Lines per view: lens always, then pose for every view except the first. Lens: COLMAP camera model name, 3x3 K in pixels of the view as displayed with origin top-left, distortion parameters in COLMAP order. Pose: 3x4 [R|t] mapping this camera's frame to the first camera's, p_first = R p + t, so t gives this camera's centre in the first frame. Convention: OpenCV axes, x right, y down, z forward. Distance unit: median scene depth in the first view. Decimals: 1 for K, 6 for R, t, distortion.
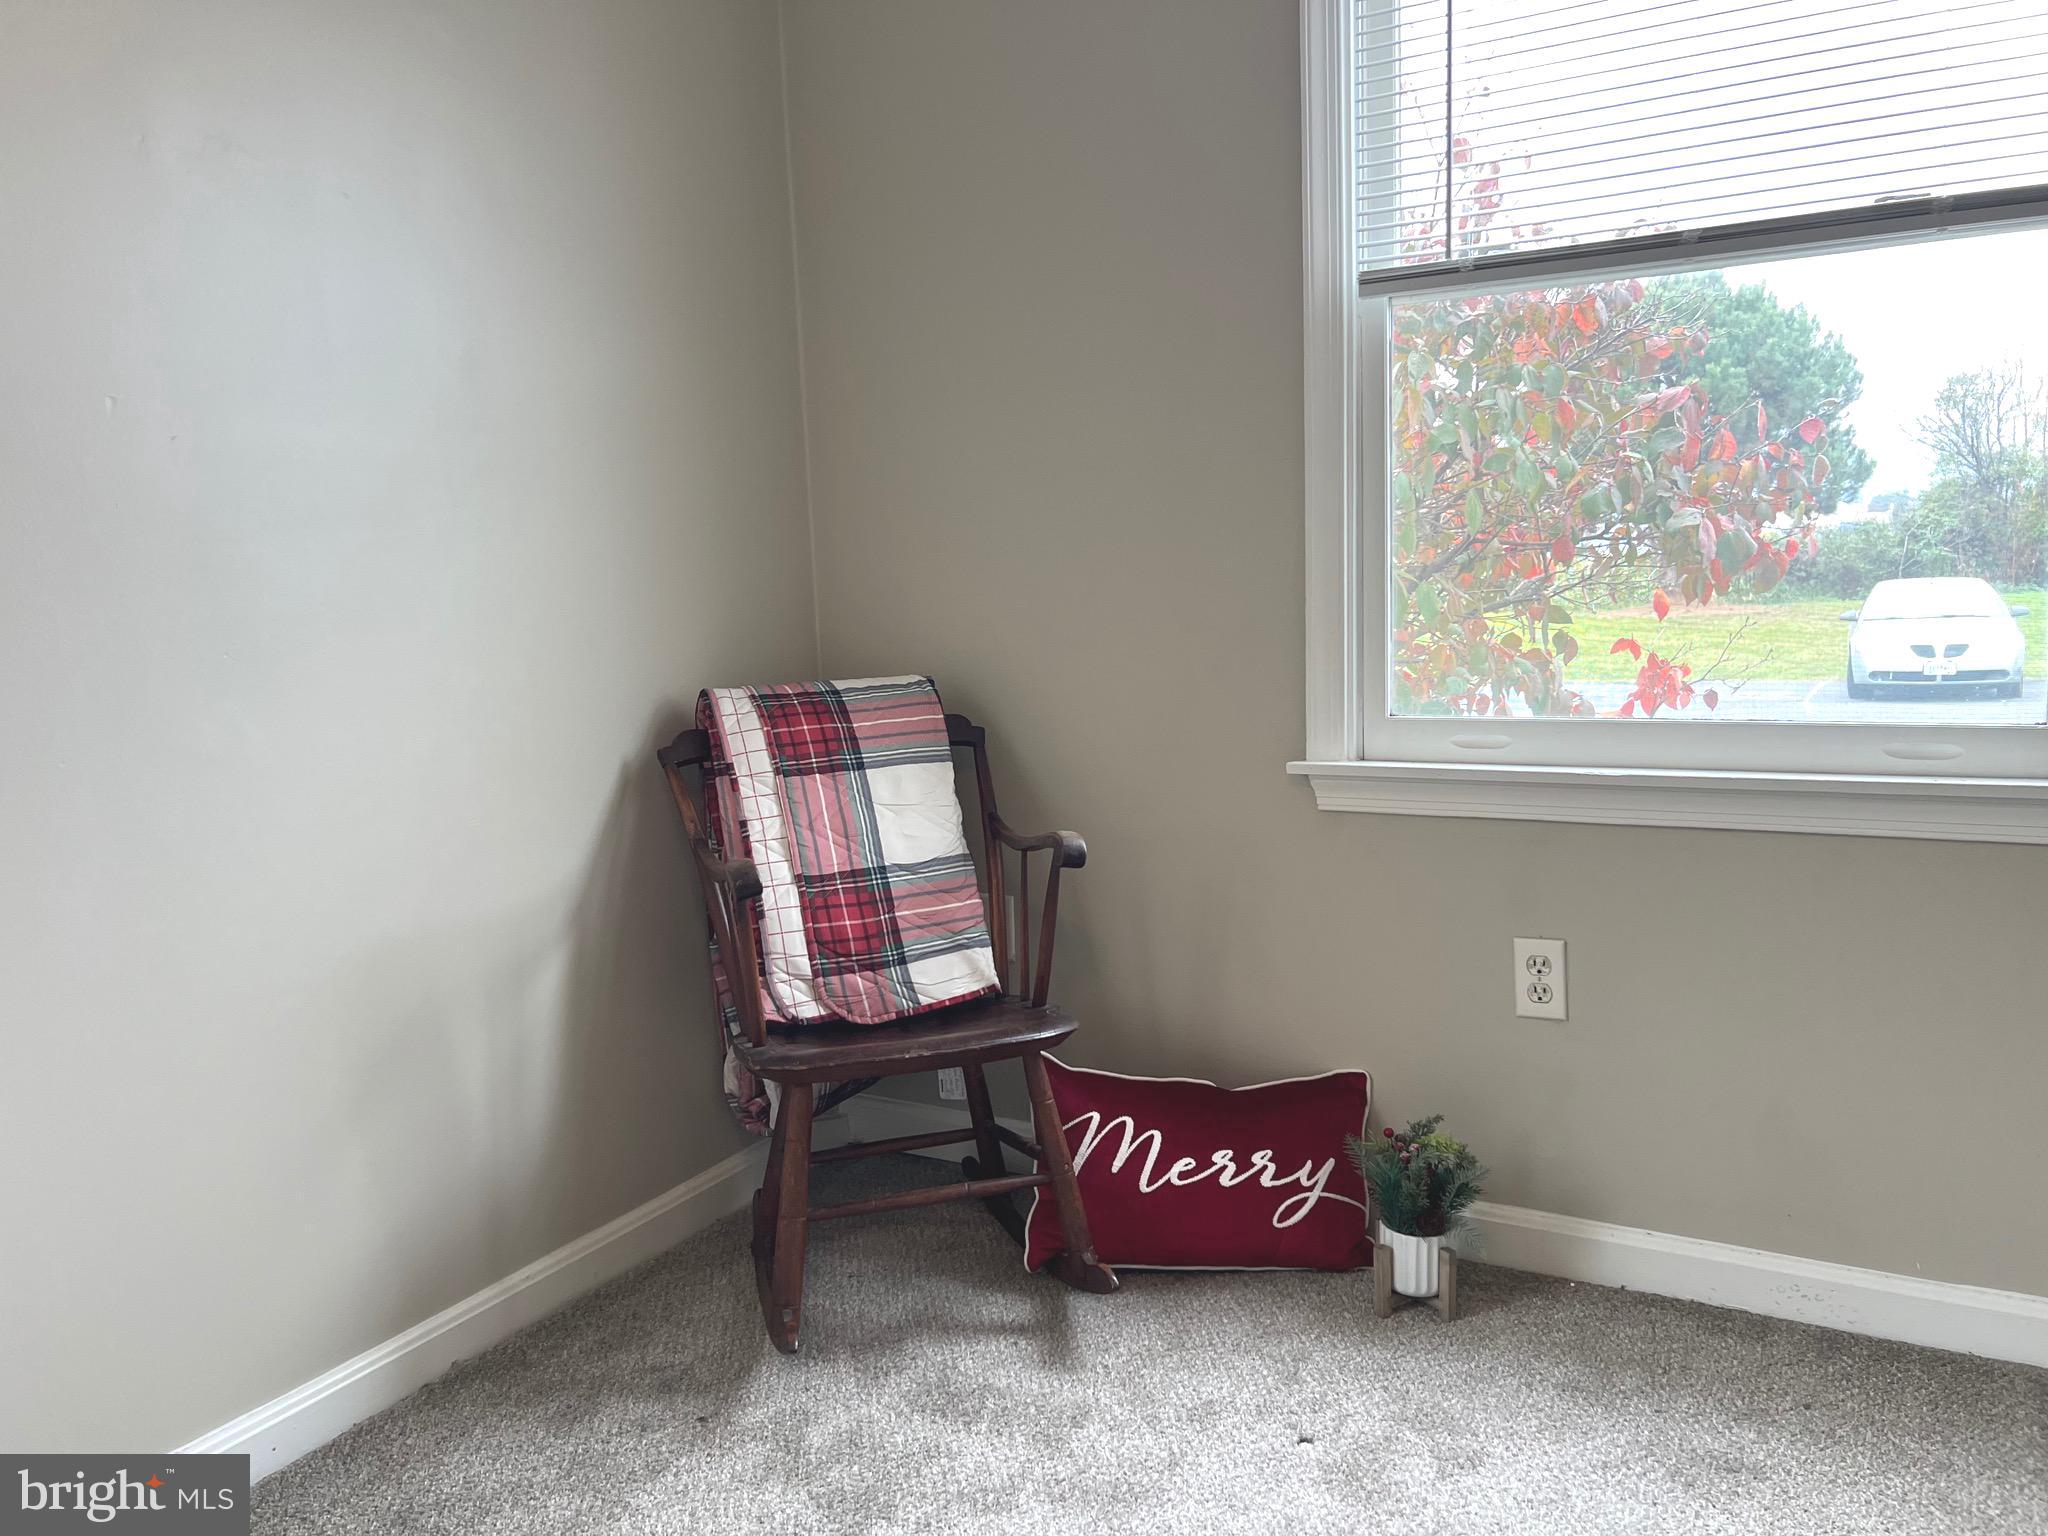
lens RADIAL K [[1544.4, 0, 1035.2], [0, 1544.4, 761.8], [0, 0, 1]] dist [0.070615, -0.073308]
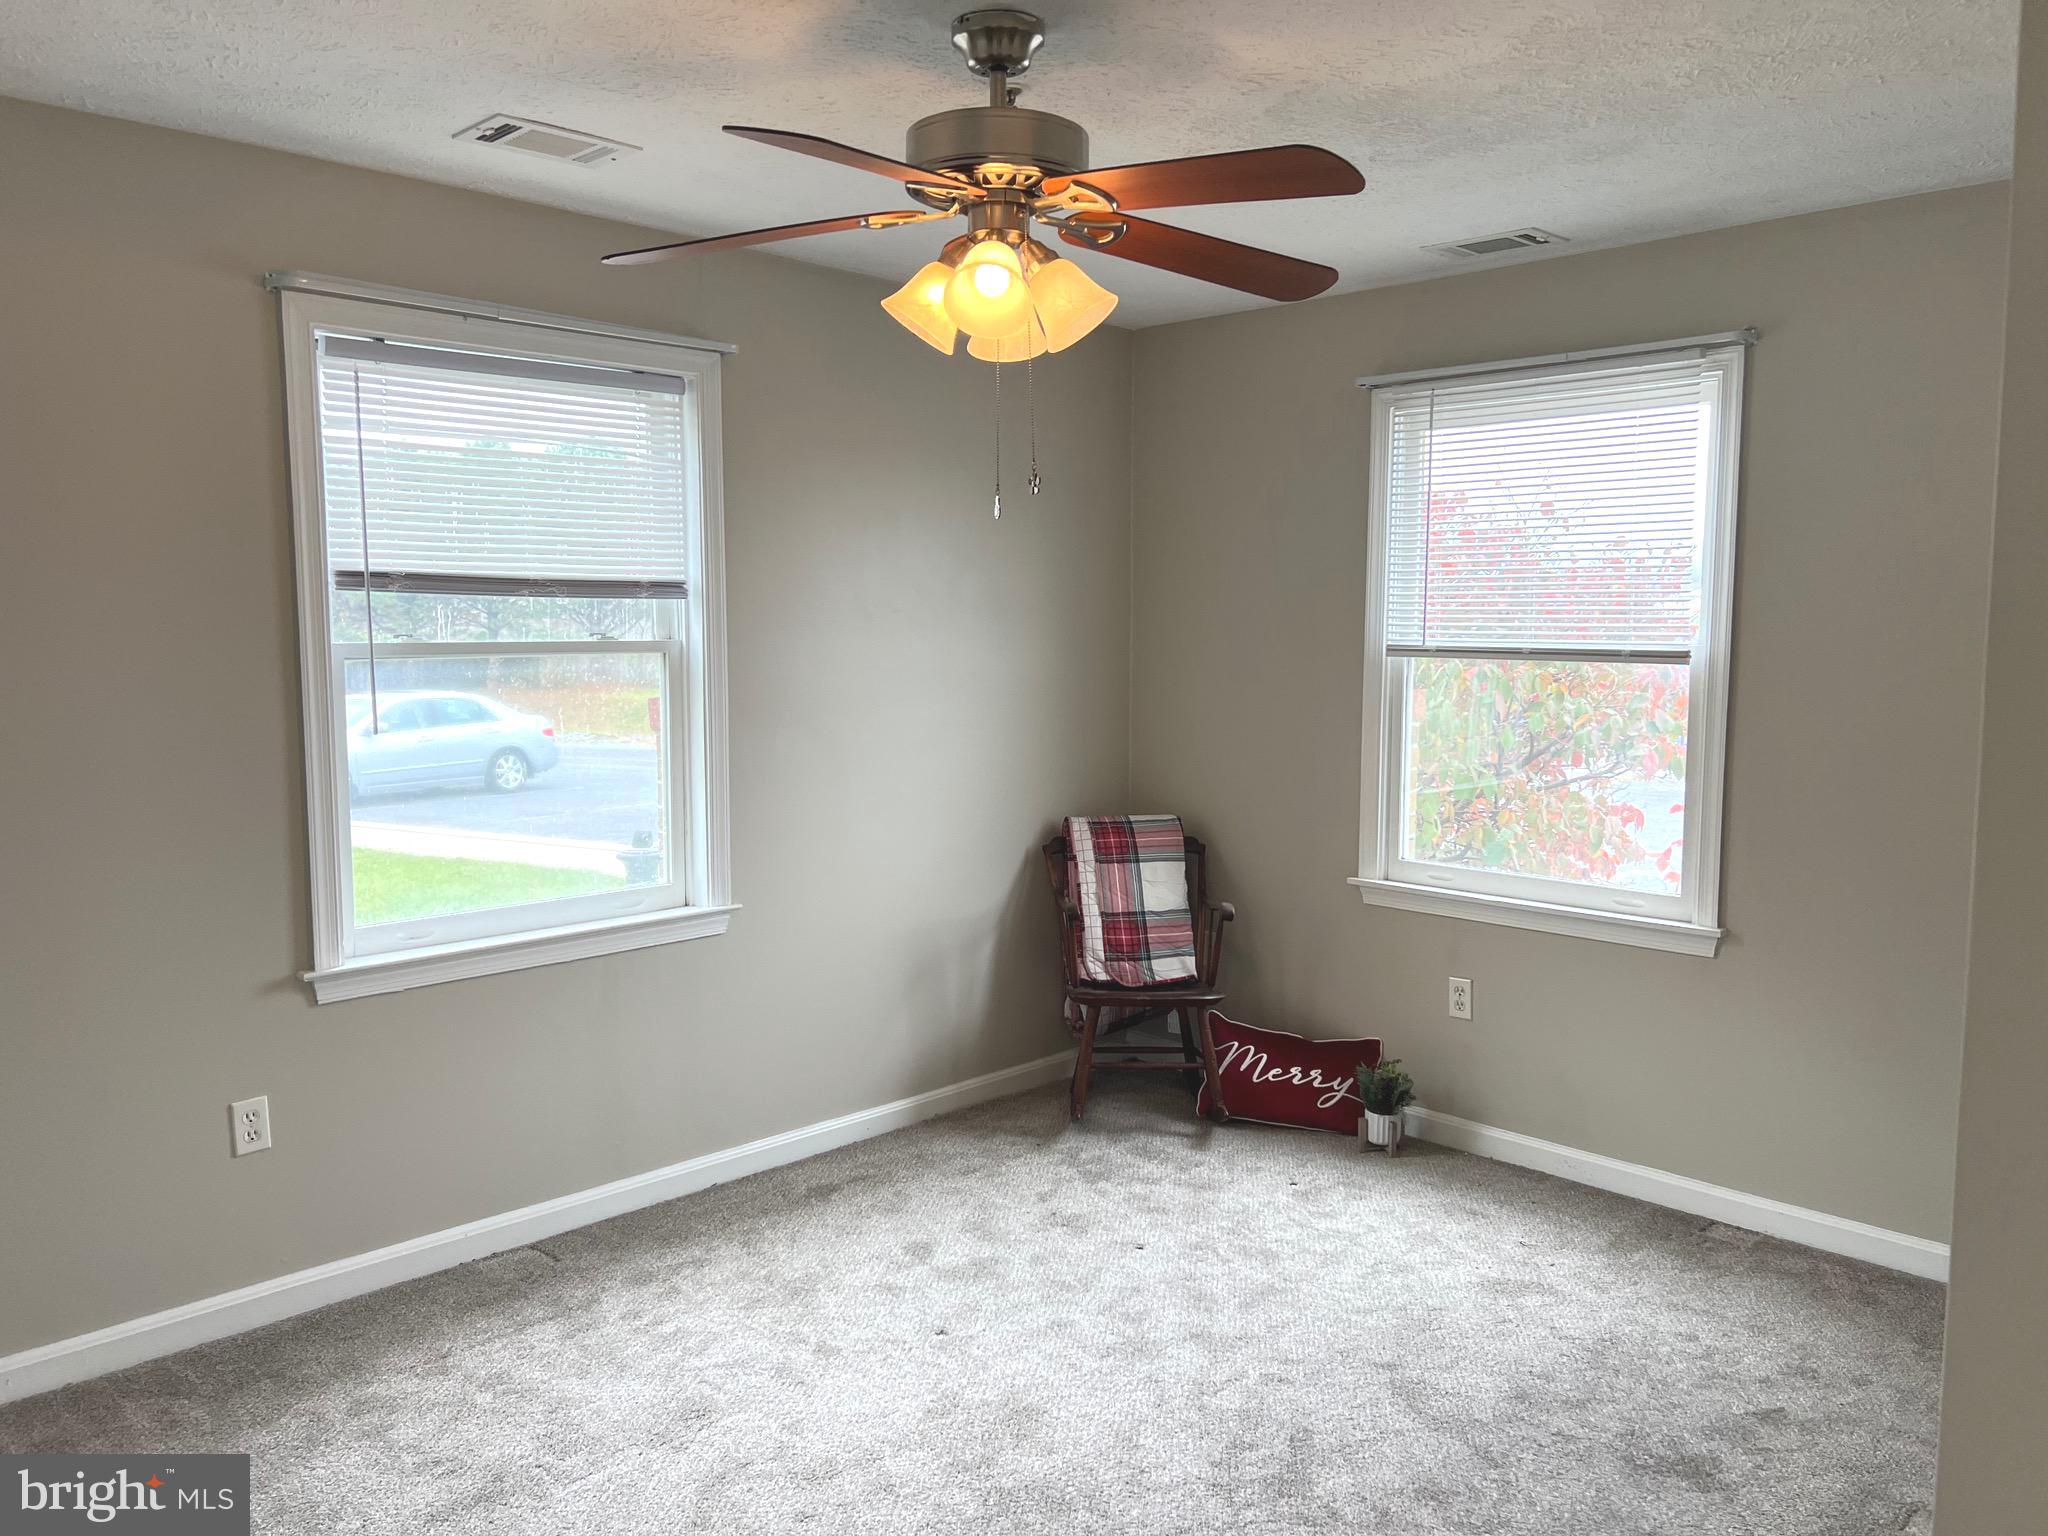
lens RADIAL K [[1544.4, 0, 1018.5], [0, 1544.4, 763.8], [0, 0, 1]] dist [0.070615, -0.073308]
pose [[0.959079, 0.065255, -0.275516, 0.305719], [-0.070639, 0.997455, -0.009654, -0.099541], [0.274185, 0.028721, 0.961248, -1.060043]]
